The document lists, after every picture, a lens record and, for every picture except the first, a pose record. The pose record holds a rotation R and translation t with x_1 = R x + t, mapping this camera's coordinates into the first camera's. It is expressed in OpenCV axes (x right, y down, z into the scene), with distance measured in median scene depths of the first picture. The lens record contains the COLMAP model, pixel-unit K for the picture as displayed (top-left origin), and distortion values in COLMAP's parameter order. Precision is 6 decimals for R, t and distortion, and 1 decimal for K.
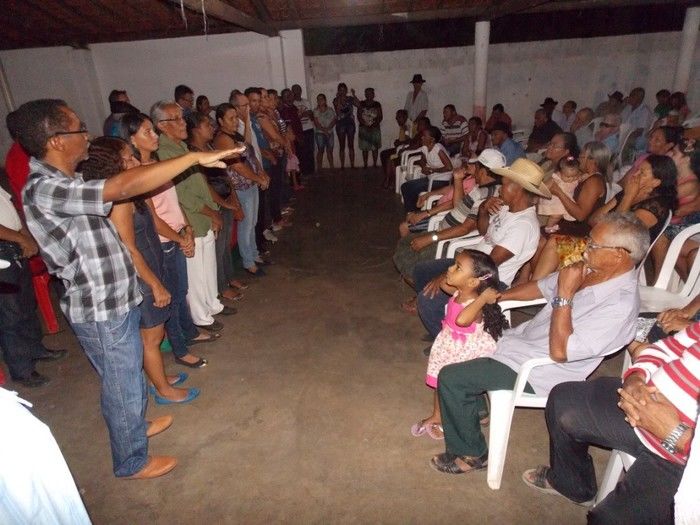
lens RADIAL K [[445.7, 0, 352.4], [0, 445.7, 265.2], [0, 0, 1]] dist [-0.029845, 0.011862]
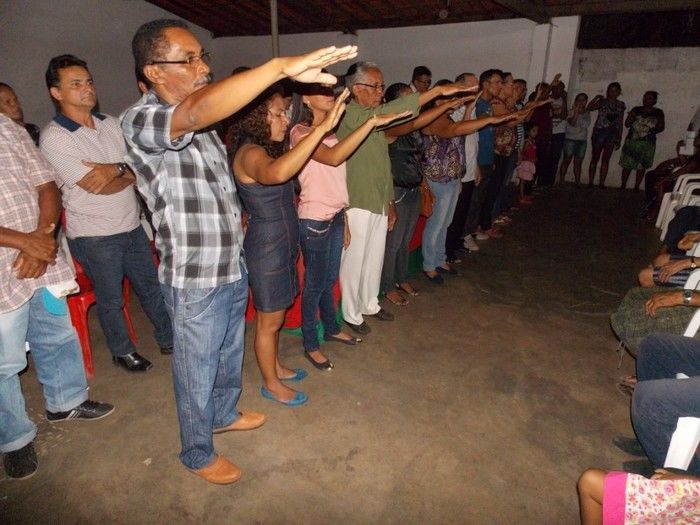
lens RADIAL K [[445.7, 0, 353.7], [0, 445.7, 261.4], [0, 0, 1]] dist [-0.029845, 0.011862]
pose [[0.852125, 0.242863, -0.463574, 0.037725], [-0.250802, 0.966965, 0.045571, -0.018652], [0.459328, 0.077433, 0.884885, 0.176440]]
